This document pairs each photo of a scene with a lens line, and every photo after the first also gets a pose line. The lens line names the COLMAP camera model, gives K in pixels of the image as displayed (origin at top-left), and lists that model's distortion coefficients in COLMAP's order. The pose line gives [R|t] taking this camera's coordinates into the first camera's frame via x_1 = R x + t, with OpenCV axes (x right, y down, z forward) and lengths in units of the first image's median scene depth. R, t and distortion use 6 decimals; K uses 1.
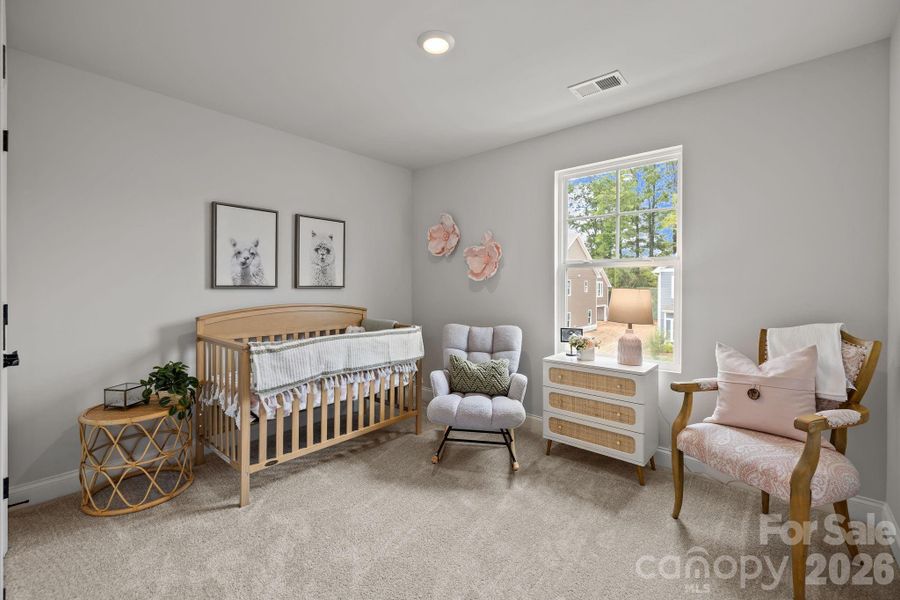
lens RADIAL K [[386.7, 0, 424.9], [0, 386.7, 281.0], [0, 0, 1]] dist [-0.000897, -0.000226]
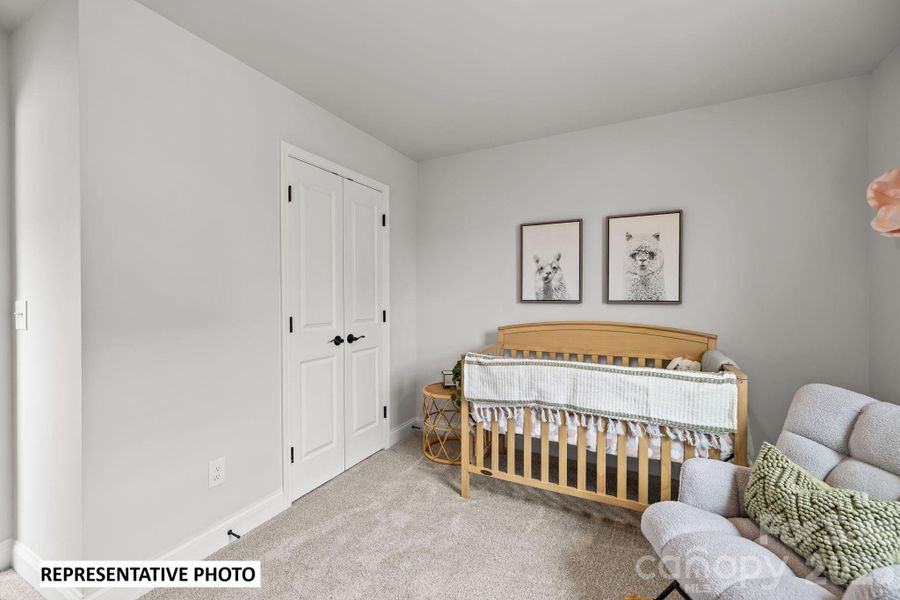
lens RADIAL K [[378.0, 0, 442.7], [0, 378.0, 295.8], [0, 0, 1]] dist [0.000312, -0.000167]
pose [[0.274560, -0.005923, -0.961552, 0.423774], [0.011330, 0.999932, -0.002925, 0.000342], [0.961503, -0.010092, 0.274608, 0.478871]]
